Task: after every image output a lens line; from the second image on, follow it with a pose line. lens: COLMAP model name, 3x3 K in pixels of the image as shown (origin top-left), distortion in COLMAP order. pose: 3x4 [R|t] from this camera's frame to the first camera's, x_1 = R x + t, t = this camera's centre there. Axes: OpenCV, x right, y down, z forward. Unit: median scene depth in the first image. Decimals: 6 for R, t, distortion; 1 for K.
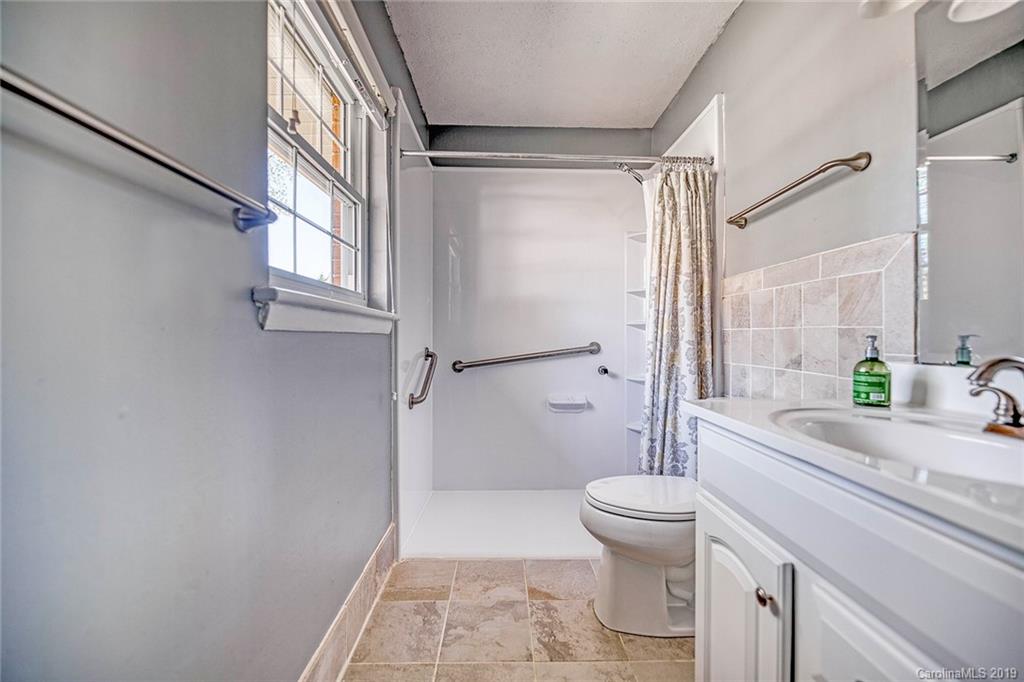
lens RADIAL K [[411.6, 0, 510.1], [0, 411.6, 338.7], [0, 0, 1]] dist [0.005125, -0.005076]
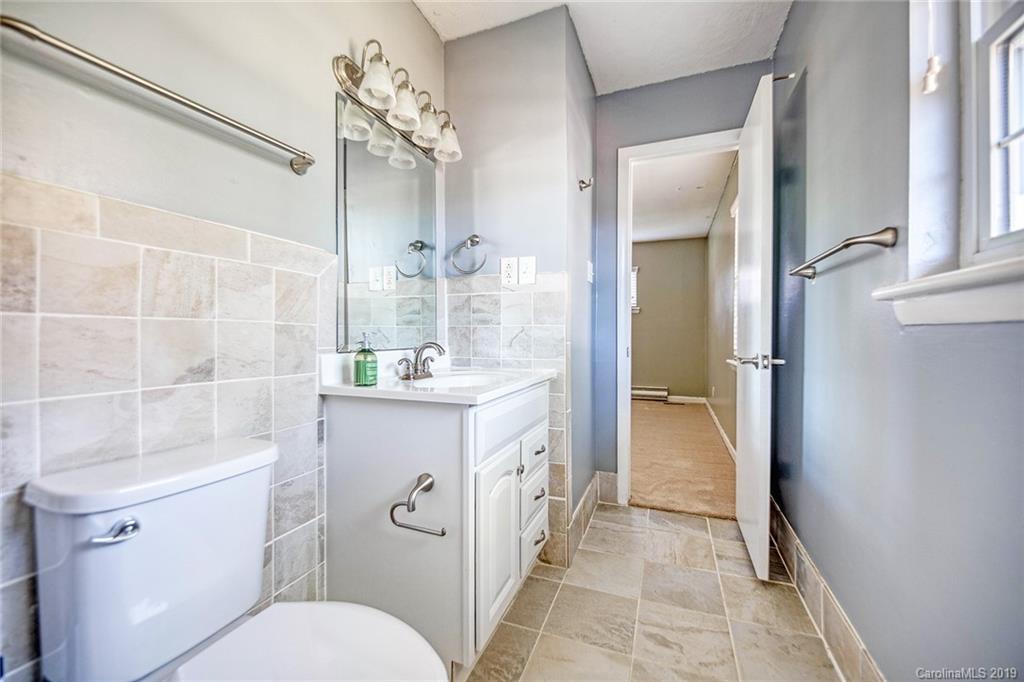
lens RADIAL K [[411.6, 0, 510.1], [0, 411.6, 338.7], [0, 0, 1]] dist [0.005125, -0.005076]
pose [[-0.920181, -0.011828, 0.391315, -0.041124], [-0.004965, 0.999816, 0.018544, -0.011752], [-0.391462, 0.015121, -0.920070, 1.528835]]
